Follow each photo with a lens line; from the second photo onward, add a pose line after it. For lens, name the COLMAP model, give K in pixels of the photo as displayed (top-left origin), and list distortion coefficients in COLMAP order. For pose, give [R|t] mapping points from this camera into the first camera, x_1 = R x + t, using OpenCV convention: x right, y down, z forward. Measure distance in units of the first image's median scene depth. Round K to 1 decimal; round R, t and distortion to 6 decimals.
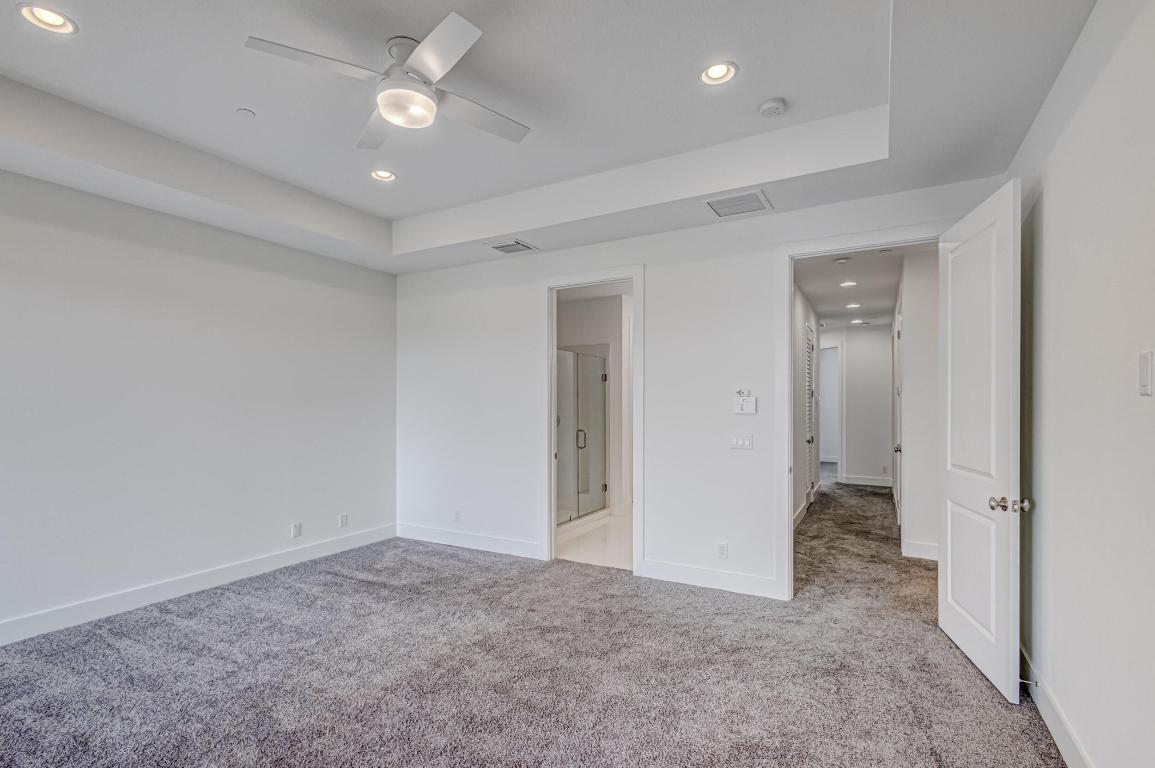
lens RADIAL K [[536.4, 0, 574.3], [0, 536.4, 393.0], [0, 0, 1]] dist [0.007689, -0.006142]
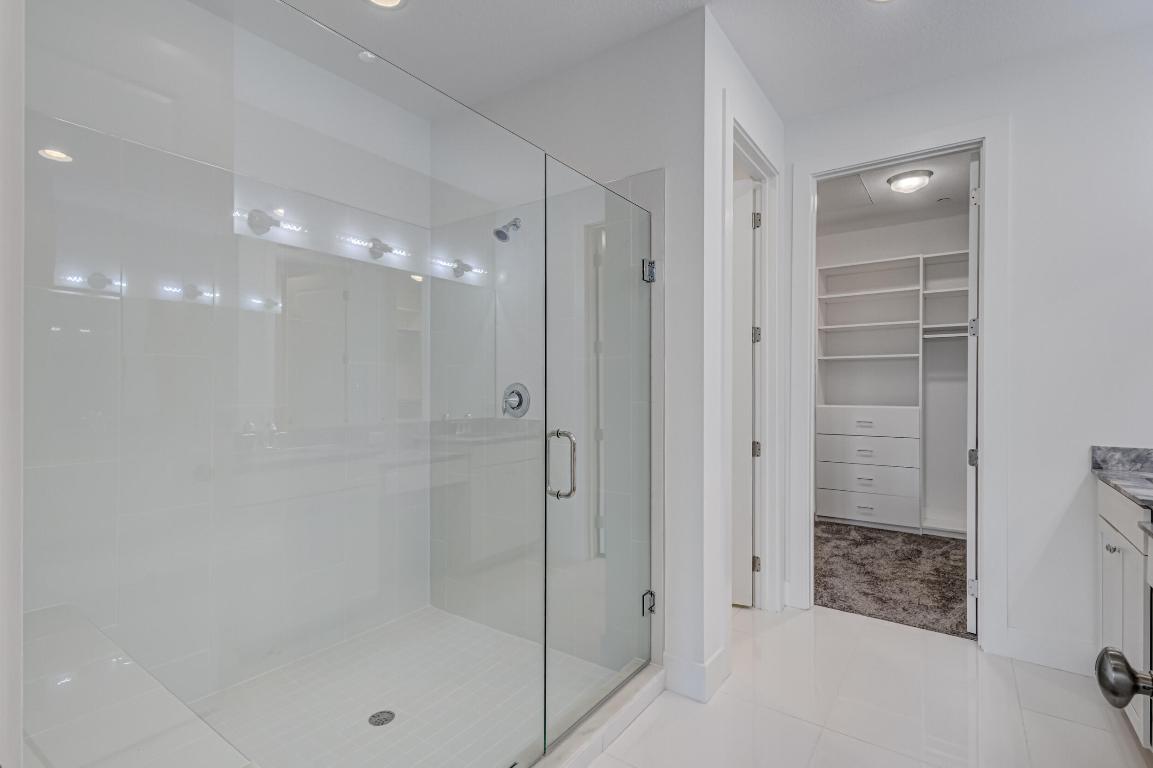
lens RADIAL K [[535.9, 0, 572.3], [0, 535.9, 382.4], [0, 0, 1]] dist [0.032375, -0.000544]
pose [[0.993518, 0.001915, -0.113658, 0.047606], [-0.001068, 0.999971, 0.007513, 0.037765], [0.113669, -0.007343, 0.993492, 0.663493]]
